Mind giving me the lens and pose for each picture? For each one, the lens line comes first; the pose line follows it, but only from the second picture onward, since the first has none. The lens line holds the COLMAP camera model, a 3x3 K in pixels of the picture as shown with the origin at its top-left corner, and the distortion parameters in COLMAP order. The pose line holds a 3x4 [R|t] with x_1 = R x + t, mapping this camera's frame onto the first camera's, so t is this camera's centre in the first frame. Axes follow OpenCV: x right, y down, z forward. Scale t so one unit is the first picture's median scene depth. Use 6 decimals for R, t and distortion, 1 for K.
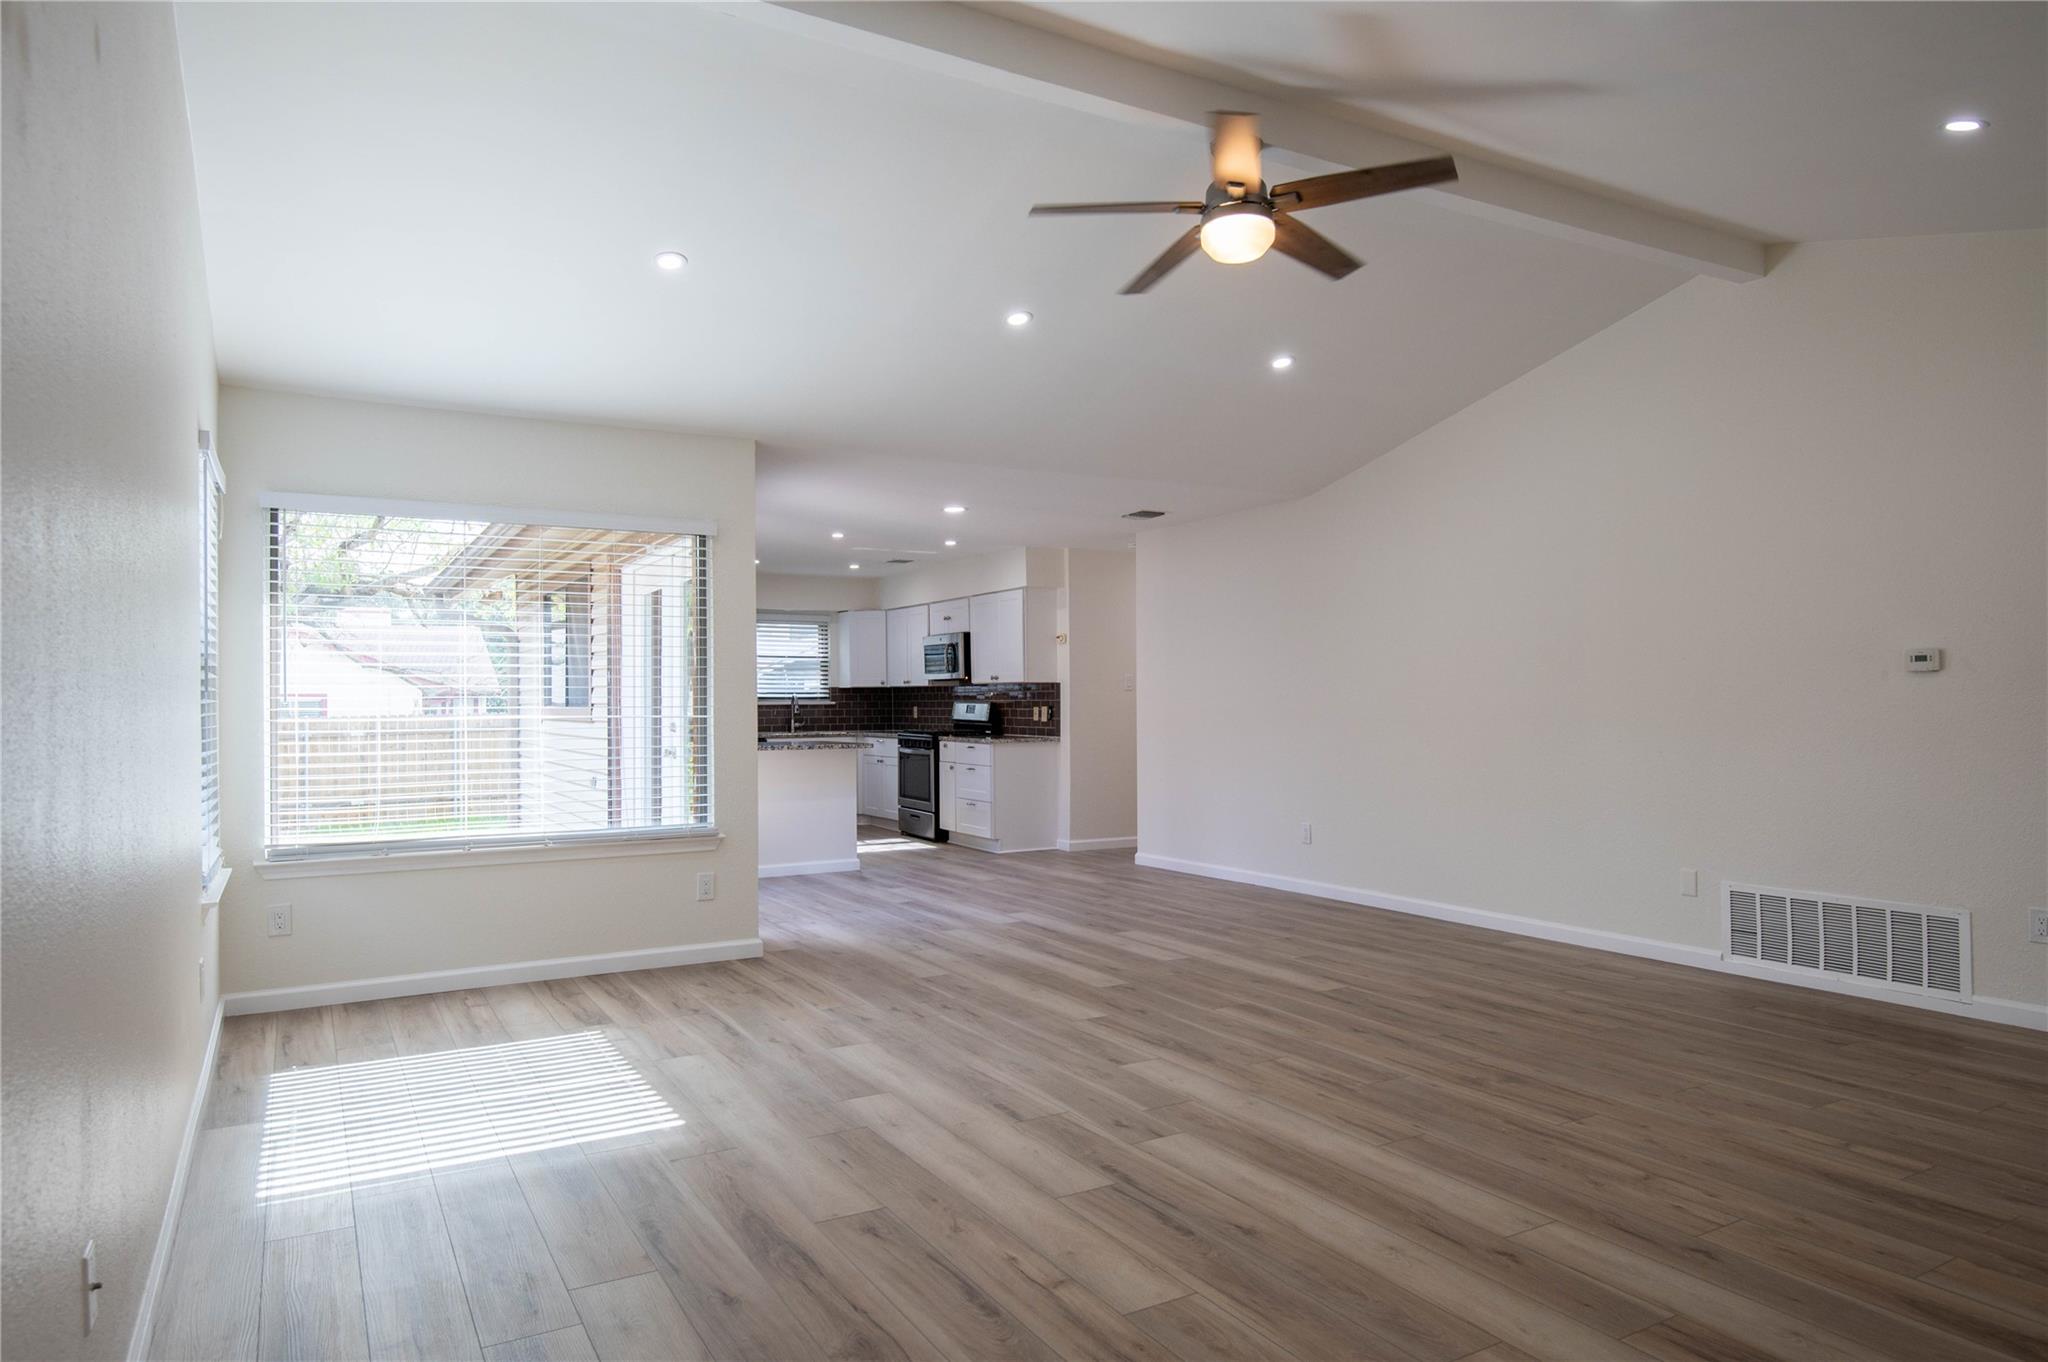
lens RADIAL K [[1261.5, 0, 1024.0], [0, 1261.5, 681.0], [0, 0, 1]] dist [-0.006890, -0.004791]
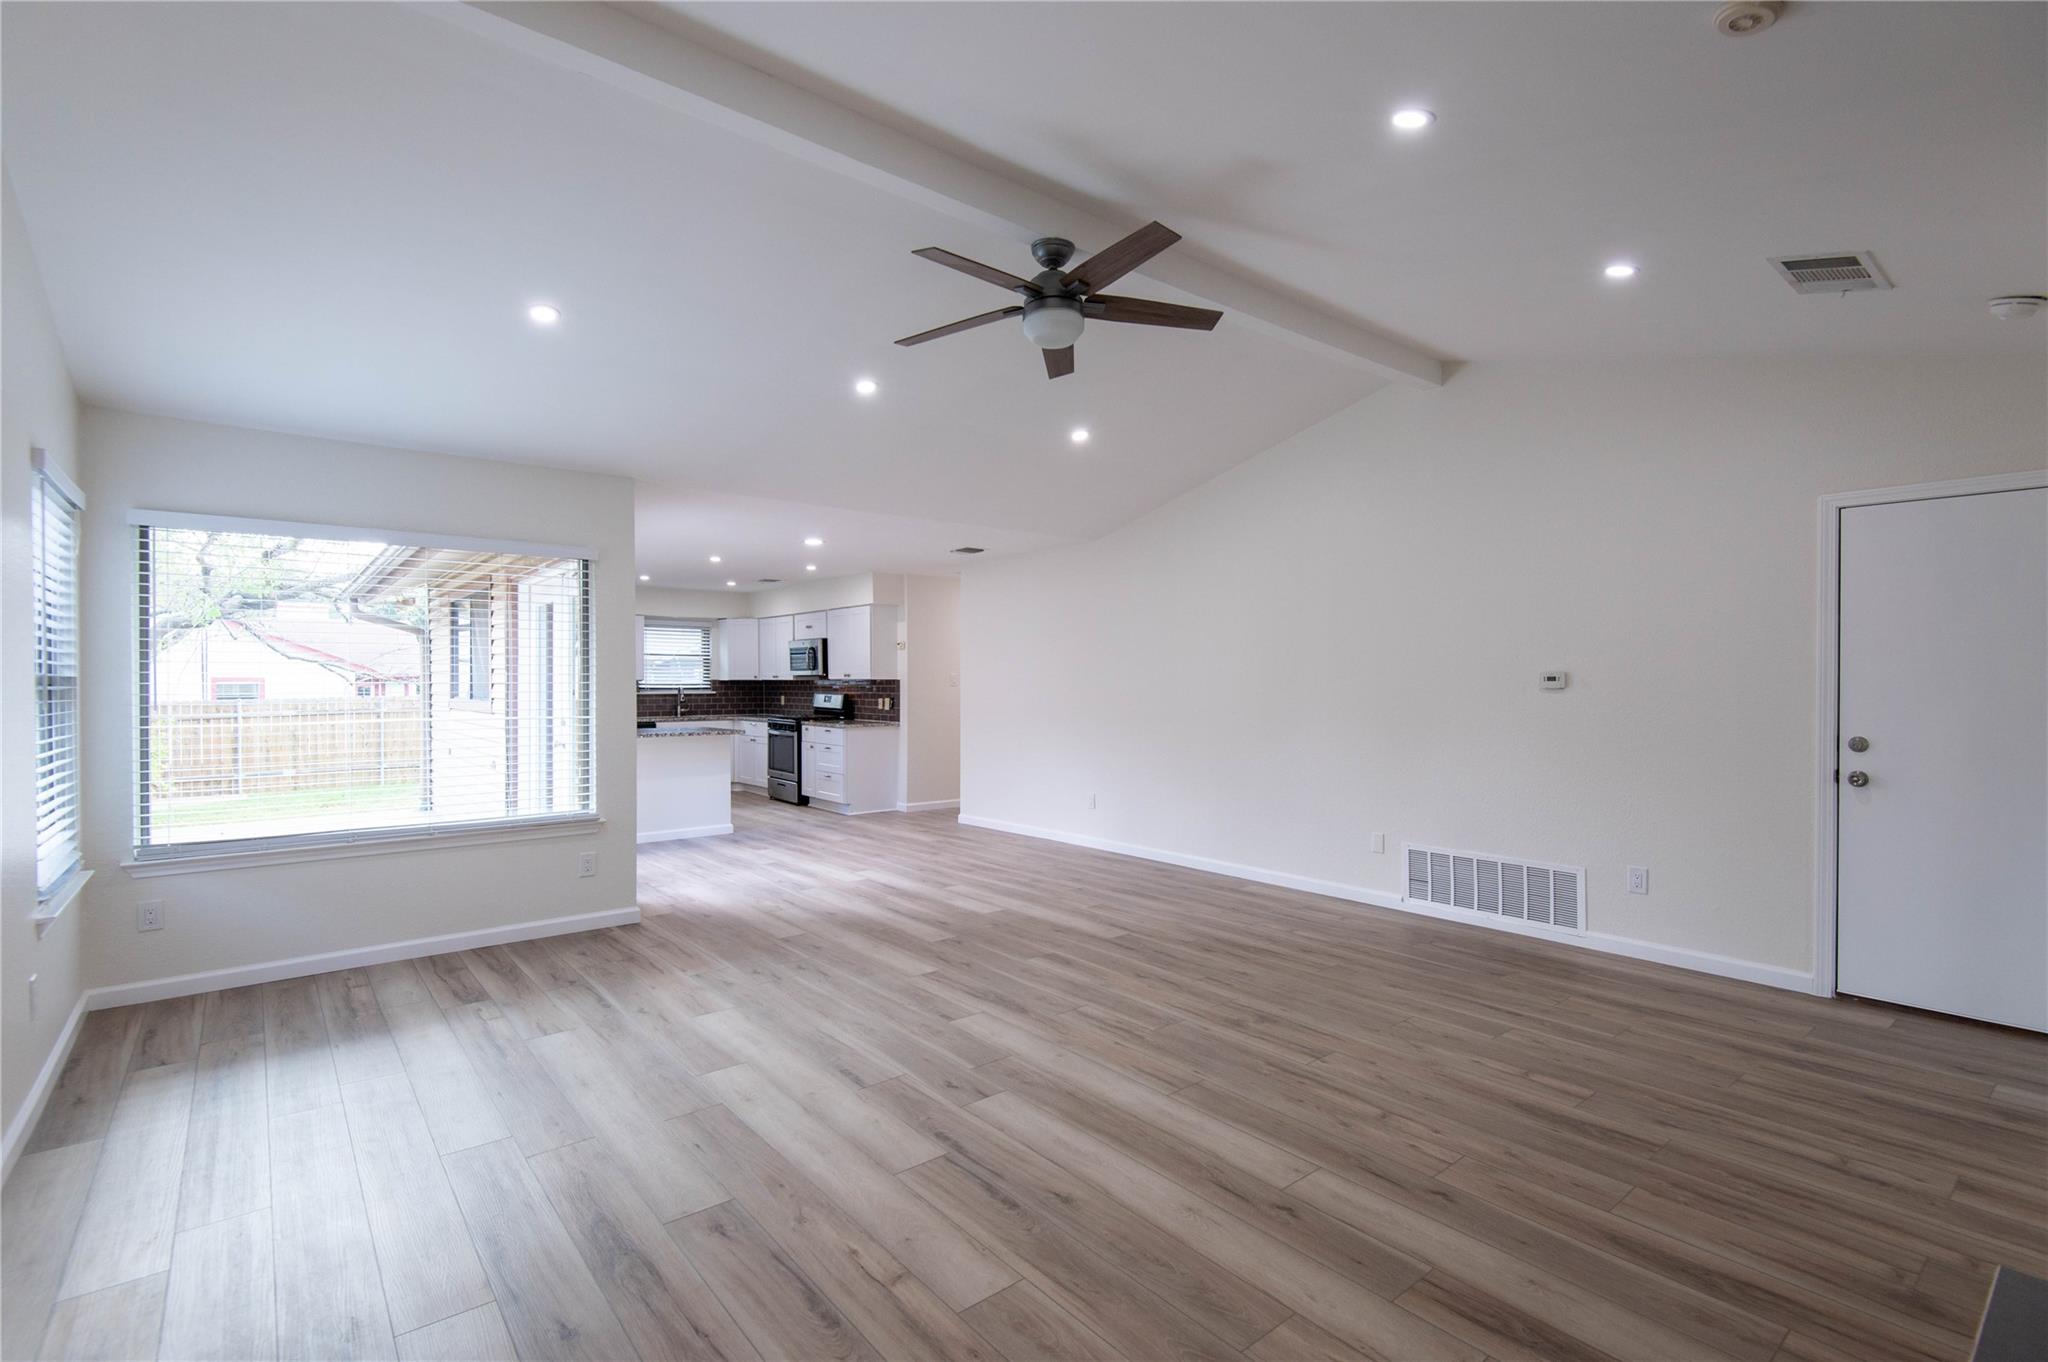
lens RADIAL K [[935.1, 0, 1033.9], [0, 935.1, 676.8], [0, 0, 1]] dist [0.033138, -0.028354]
pose [[0.985229, 0.006256, 0.171127, 0.000969], [-0.007889, 0.999930, 0.008863, -0.022357], [-0.171060, -0.010082, 0.985209, 0.098107]]
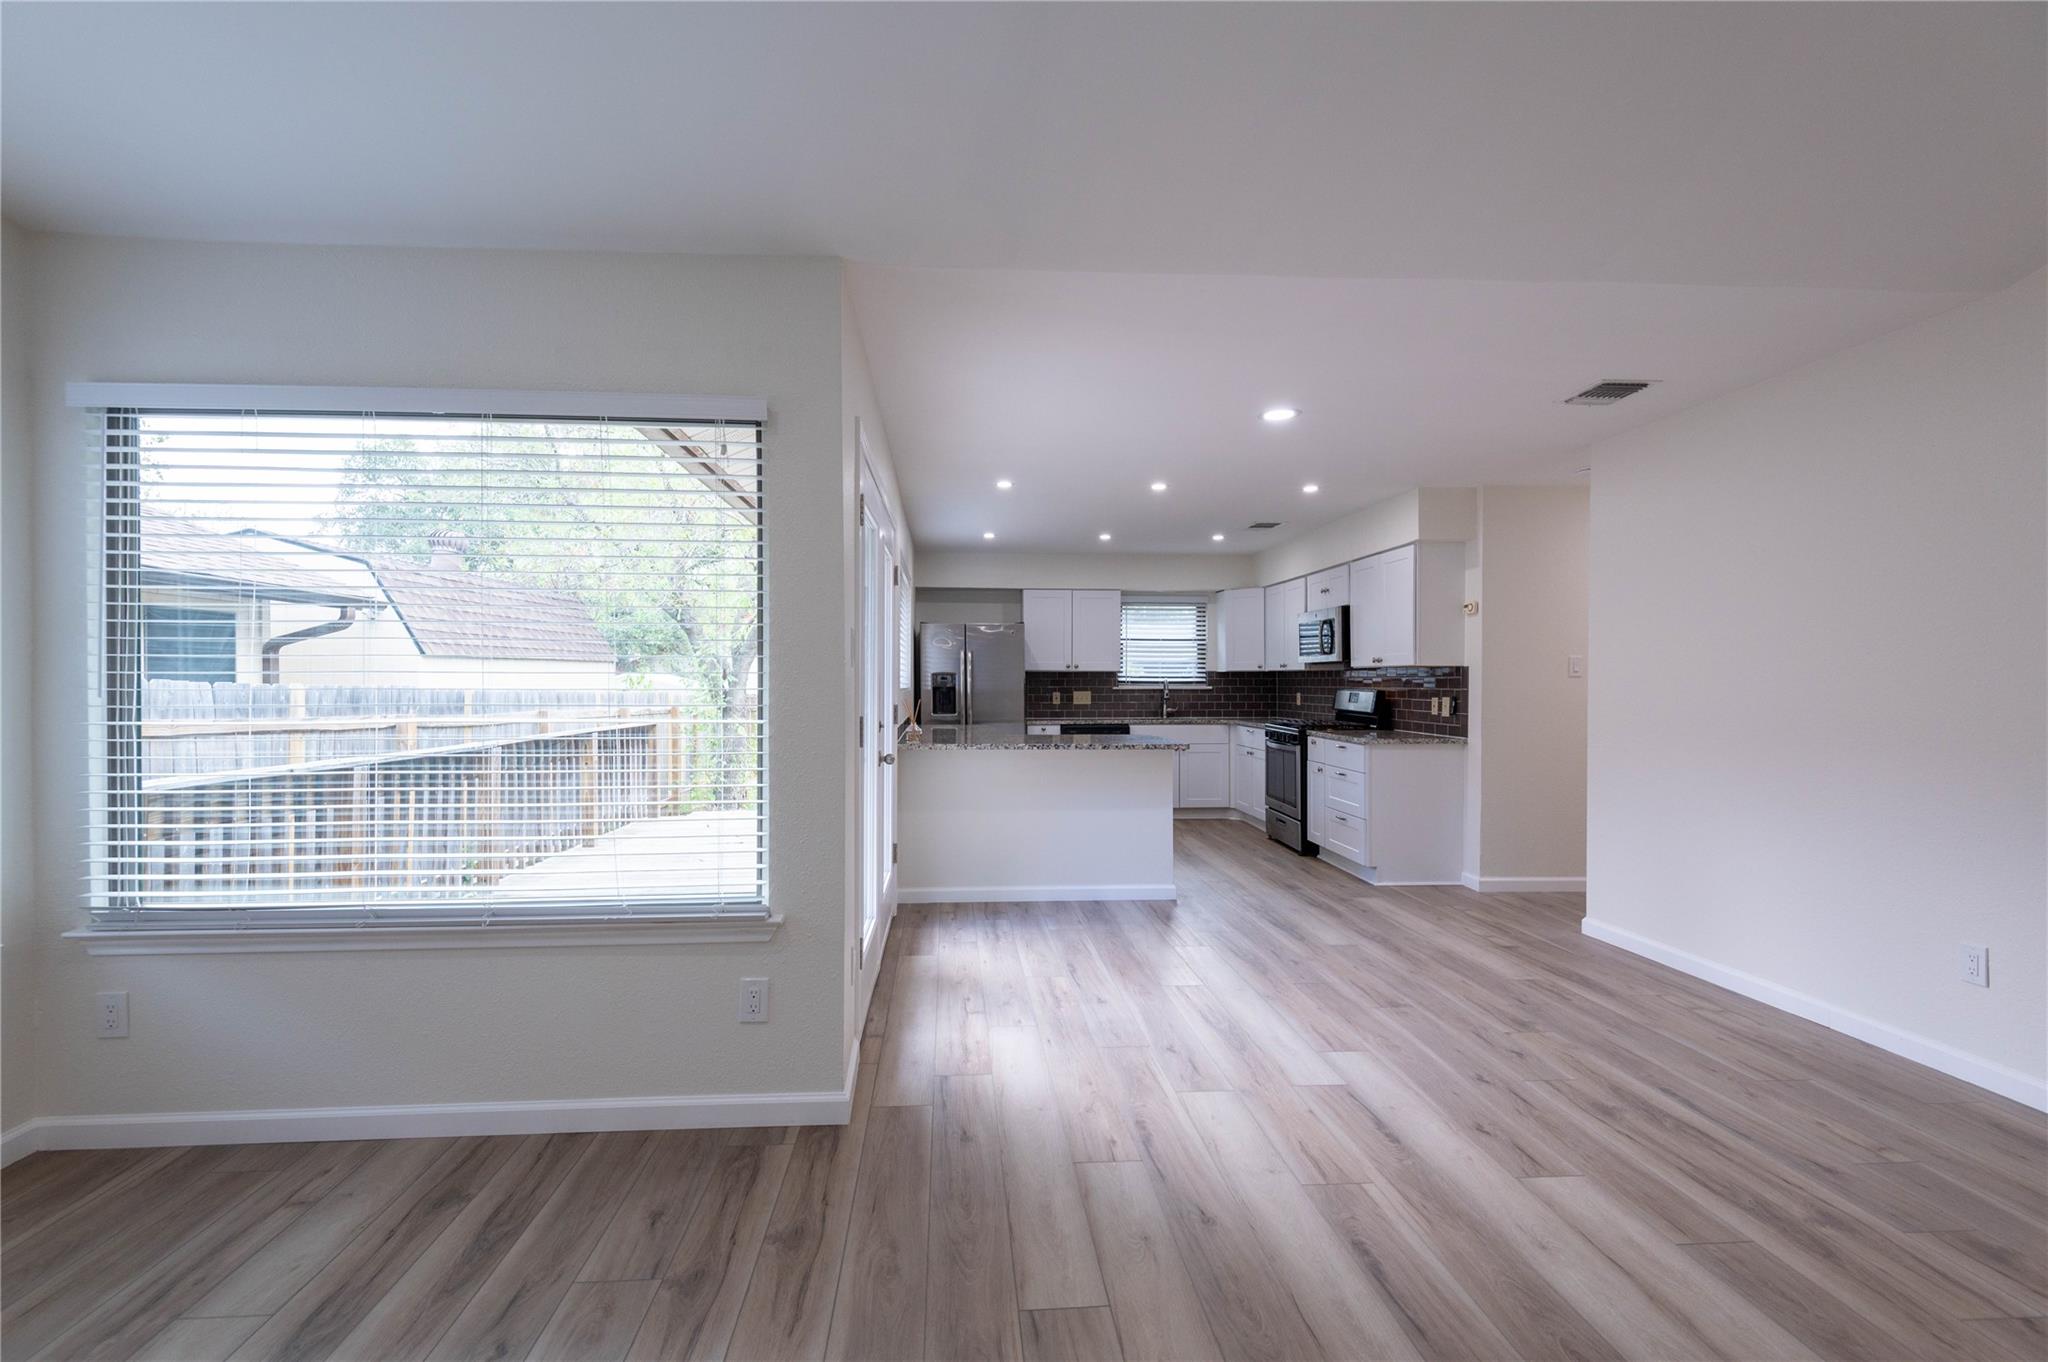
lens RADIAL K [[943.0, 0, 999.4], [0, 943.0, 686.6], [0, 0, 1]] dist [0.008893, -0.000030]
pose [[0.893973, 0.010336, -0.448002, 0.064379], [-0.000239, 0.999745, 0.022590, 0.001455], [0.448121, -0.020088, 0.893747, 0.751594]]
